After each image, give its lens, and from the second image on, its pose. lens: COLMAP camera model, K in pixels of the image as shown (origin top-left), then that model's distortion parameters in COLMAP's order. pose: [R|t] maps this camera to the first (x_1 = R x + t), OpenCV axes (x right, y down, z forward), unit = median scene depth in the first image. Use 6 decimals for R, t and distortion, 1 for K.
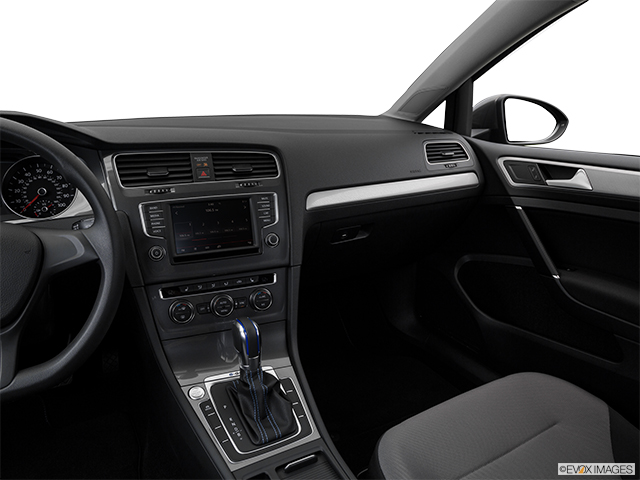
lens RADIAL K [[487.1, 0, 320.0], [0, 487.1, 240.0], [0, 0, 1]] dist [-0.137323, 0.077051]
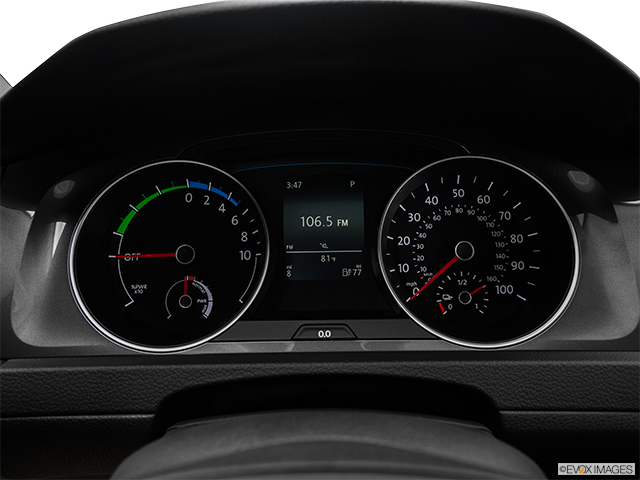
lens RADIAL K [[509.6, 0, 320.0], [0, 509.6, 240.0], [0, 0, 1]] dist [-0.116454, 0.067924]
pose [[0.859319, 0.148826, -0.489308, -0.466078], [-0.134296, 0.988813, 0.064904, -0.115734], [0.493493, 0.009939, 0.869693, 0.550114]]
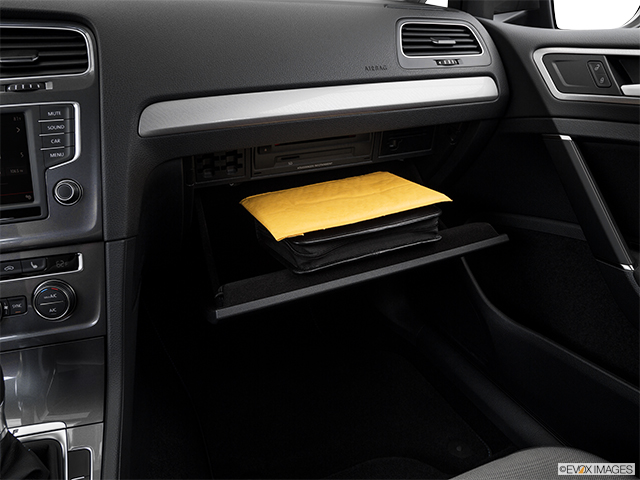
lens RADIAL K [[486.7, 0, 321.7], [0, 486.7, 237.2], [0, 0, 1]] dist [-0.140978, 0.080952]
pose [[0.995317, 0.025944, -0.093122, 0.237836], [-0.014926, 0.993006, 0.117114, -0.015694], [0.095509, -0.115176, 0.988743, 0.530673]]
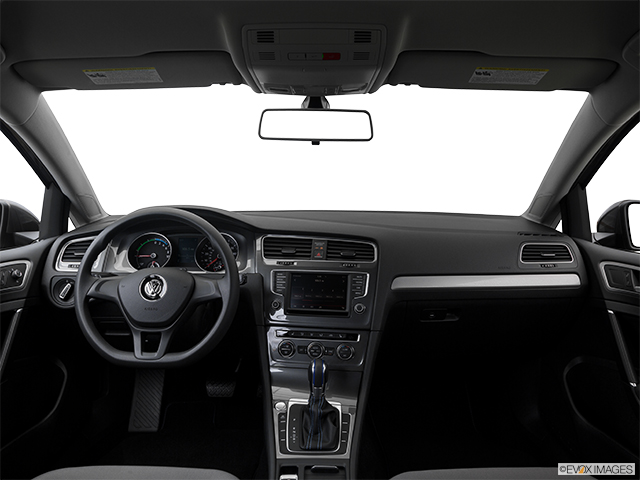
lens RADIAL K [[507.9, 0, 317.7], [0, 507.9, 240.8], [0, 0, 1]] dist [-0.100747, 0.010417]
pose [[0.861635, 0.064287, -0.503440, 0.505320], [-0.150760, 0.979591, -0.132936, 0.021535], [0.484620, 0.190441, 0.853742, -0.279636]]
